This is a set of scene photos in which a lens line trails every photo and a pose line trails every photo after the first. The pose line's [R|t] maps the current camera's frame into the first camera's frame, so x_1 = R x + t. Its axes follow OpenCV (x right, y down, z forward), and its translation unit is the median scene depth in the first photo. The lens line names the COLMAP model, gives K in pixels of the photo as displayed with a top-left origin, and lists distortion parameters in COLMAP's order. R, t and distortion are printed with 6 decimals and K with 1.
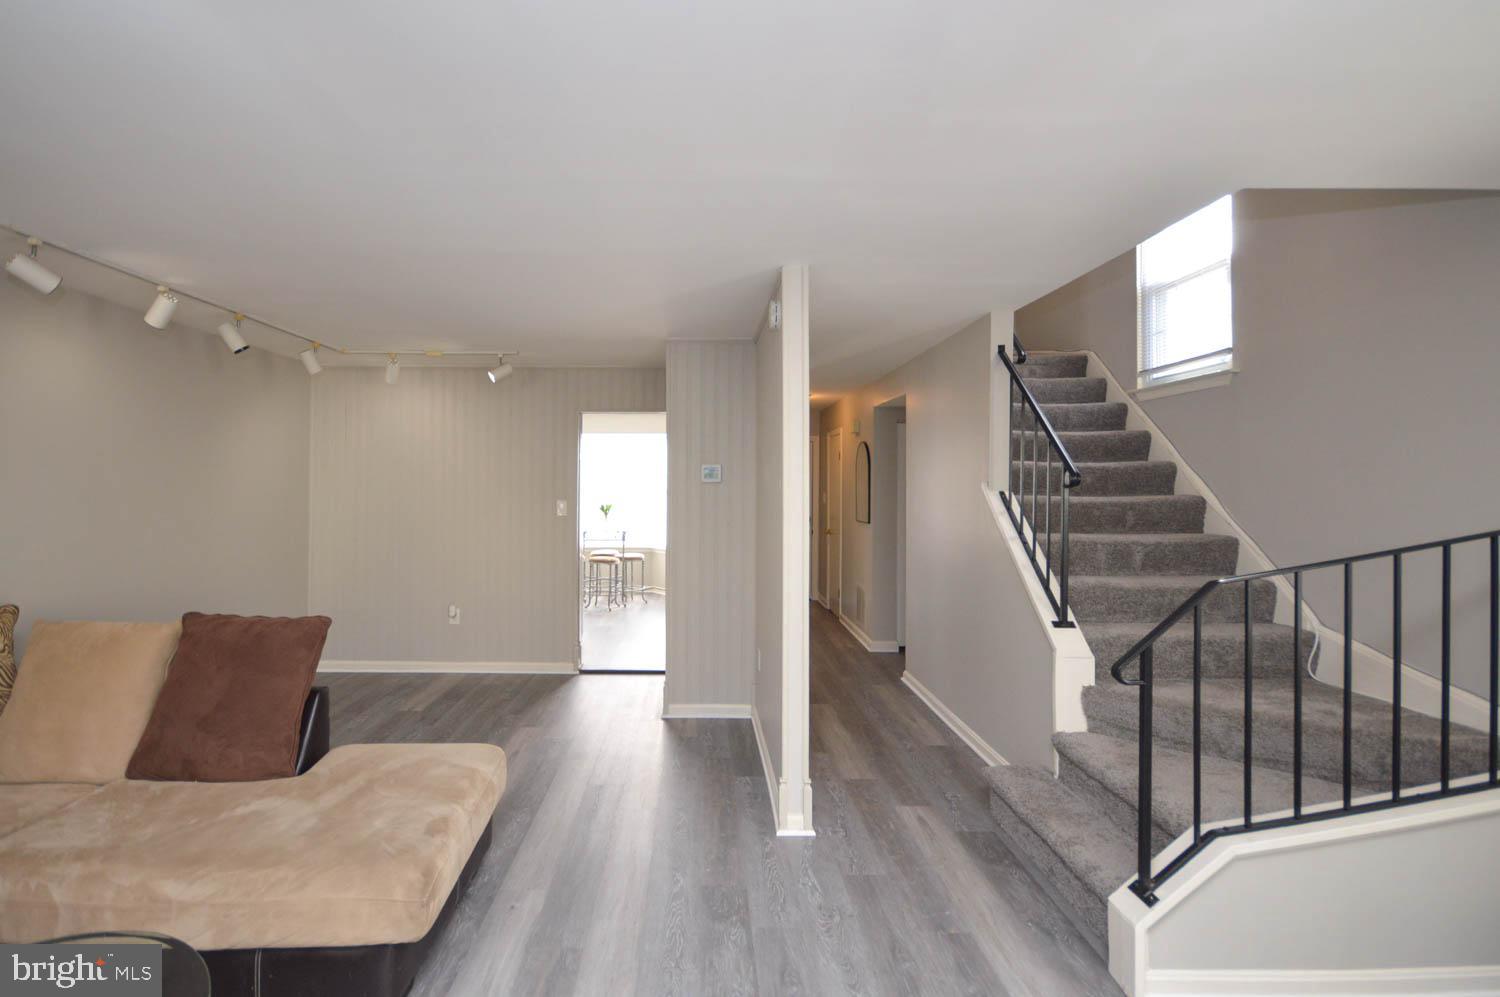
lens RADIAL K [[701.9, 0, 695.2], [0, 701.9, 478.4], [0, 0, 1]] dist [-0.003615, -0.000917]
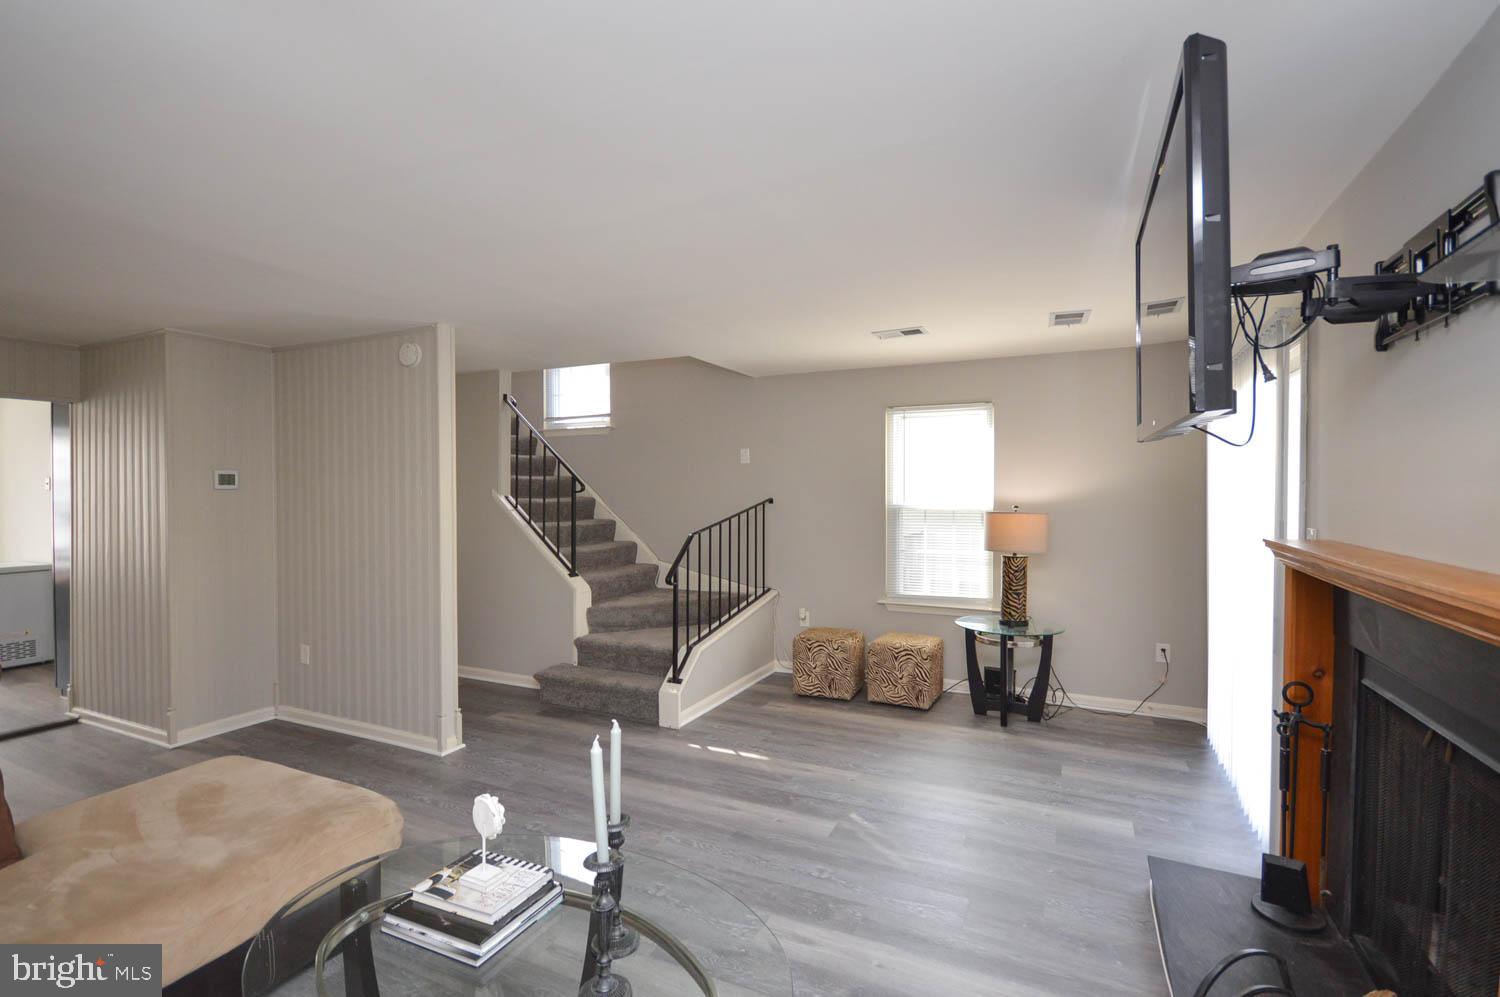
lens RADIAL K [[675.3, 0, 750.0], [0, 675.3, 498.5], [0, 0, 1]] dist [-0.002455, -0.000511]
pose [[0.416725, -0.006992, 0.909006, -0.776208], [-0.009372, 0.999884, 0.011988, 0.004767], [-0.908984, -0.013515, 0.416612, -0.043795]]
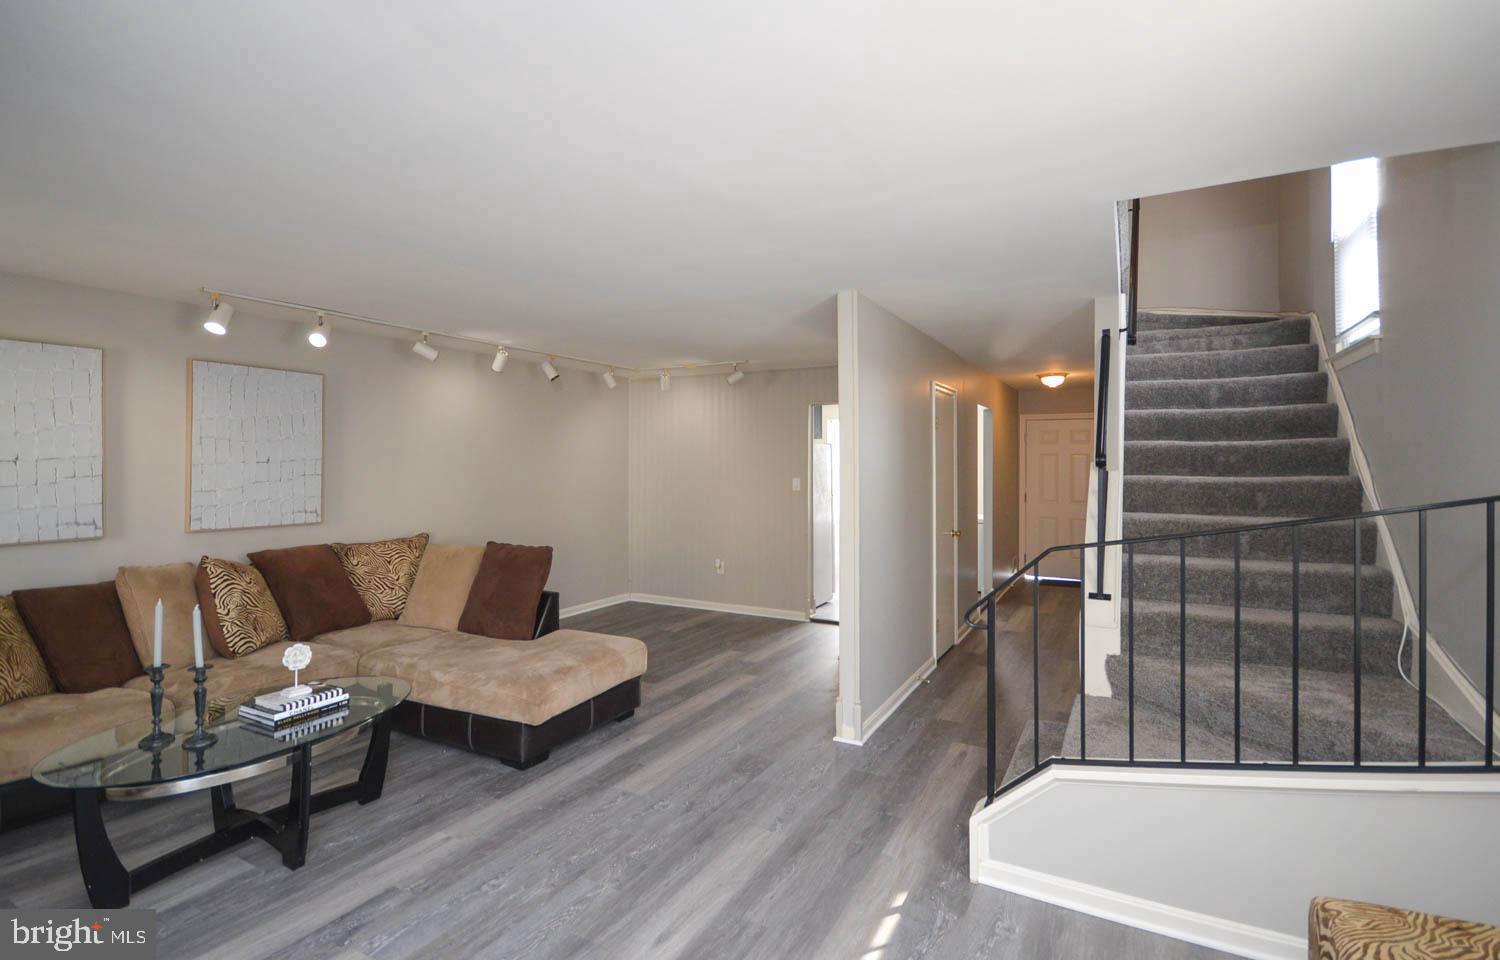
lens RADIAL K [[700.5, 0, 755.5], [0, 700.5, 455.6], [0, 0, 1]] dist [-0.005300, -0.000862]
pose [[0.884433, -0.008368, -0.466592, 0.578767], [0.008188, 0.999964, -0.002412, -0.007873], [0.466595, -0.001688, 0.884469, -0.190593]]
